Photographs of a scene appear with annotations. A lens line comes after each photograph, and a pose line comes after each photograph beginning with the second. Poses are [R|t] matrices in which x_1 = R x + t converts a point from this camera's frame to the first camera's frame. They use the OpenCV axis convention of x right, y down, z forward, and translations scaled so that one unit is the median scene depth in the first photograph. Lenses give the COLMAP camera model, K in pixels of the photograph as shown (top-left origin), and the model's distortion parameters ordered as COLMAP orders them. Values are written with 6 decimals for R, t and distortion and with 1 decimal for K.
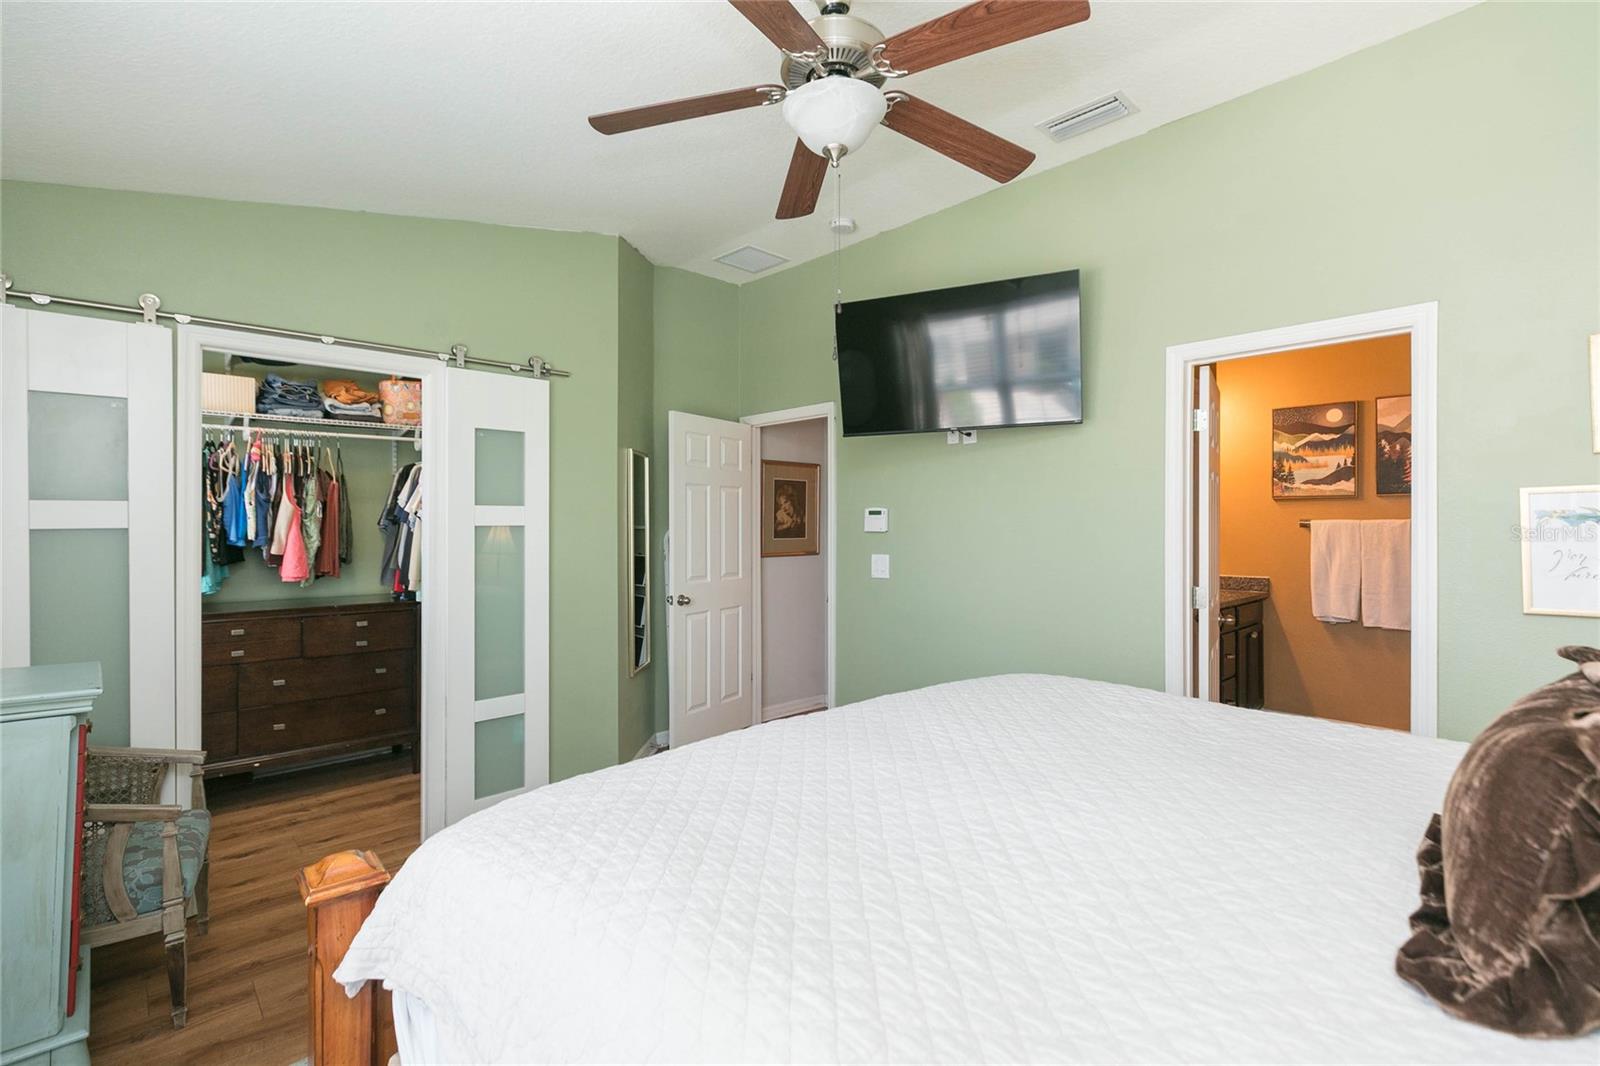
lens RADIAL K [[724.5, 0, 800.0], [0, 724.5, 533.0], [0, 0, 1]] dist [0.002213, -0.000544]
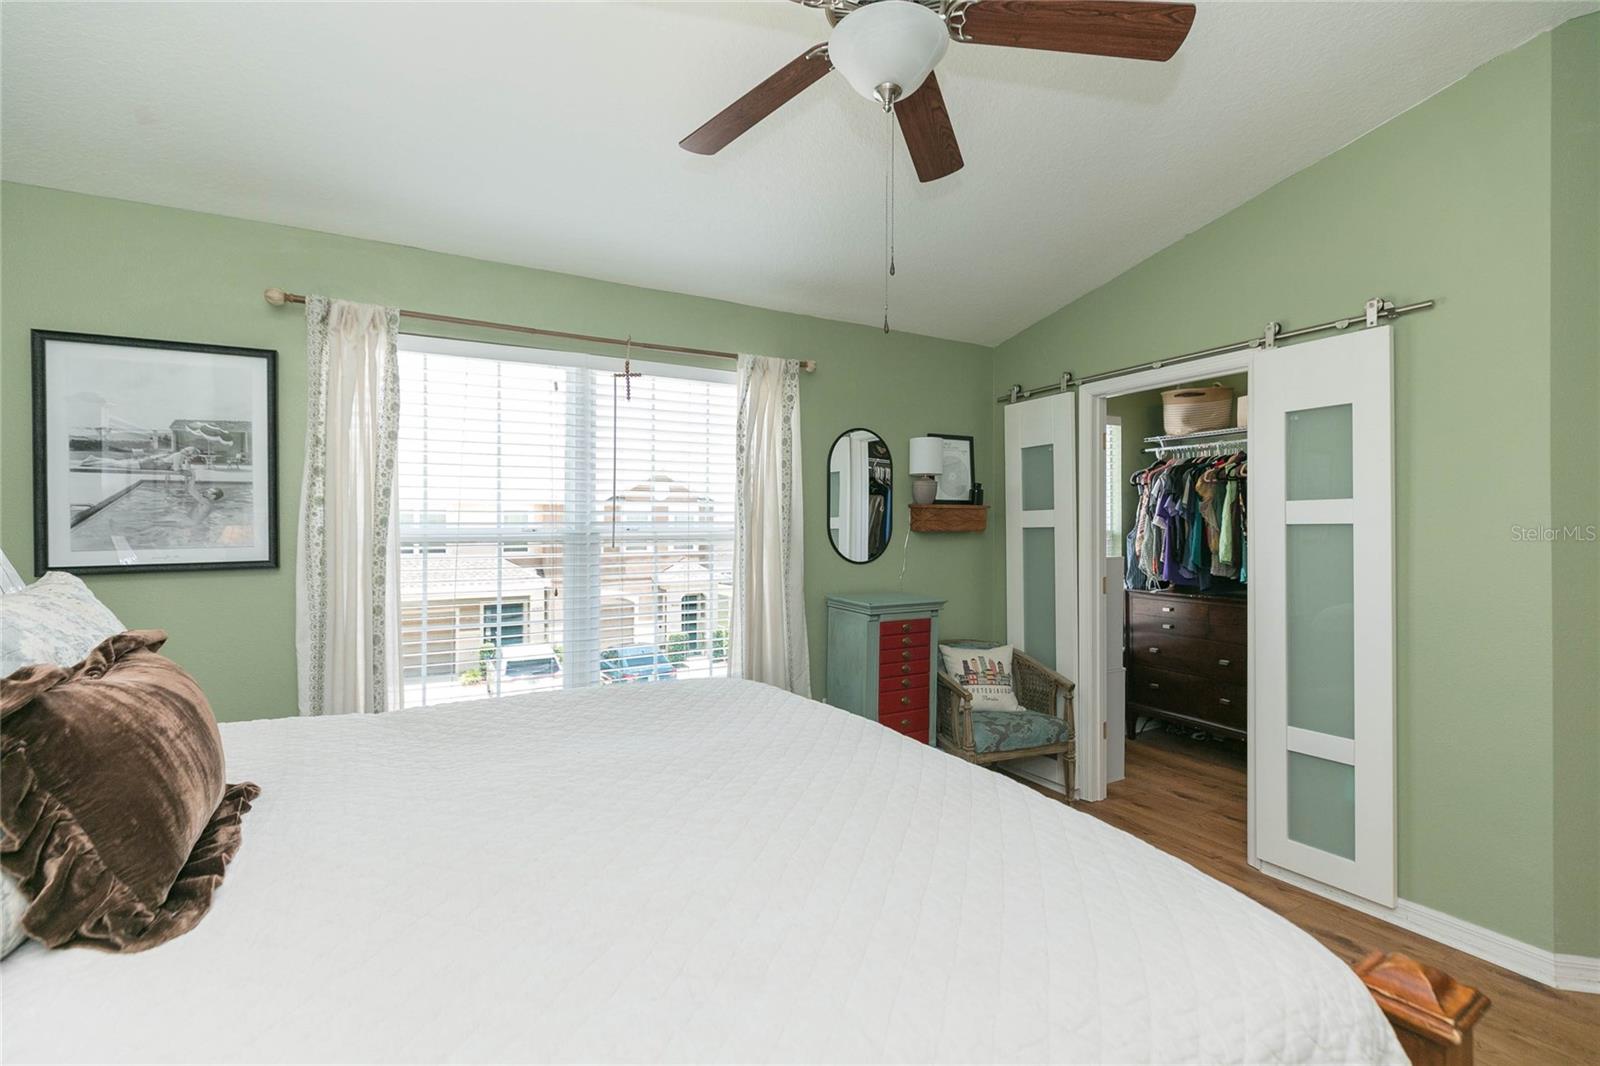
lens RADIAL K [[724.5, 0, 800.0], [0, 724.5, 533.0], [0, 0, 1]] dist [0.002213, -0.000544]
pose [[-0.234001, 0.013426, -0.972144, 0.529831], [0.005561, 0.999907, 0.012471, -0.014521], [0.972220, -0.002488, -0.234054, 0.627408]]
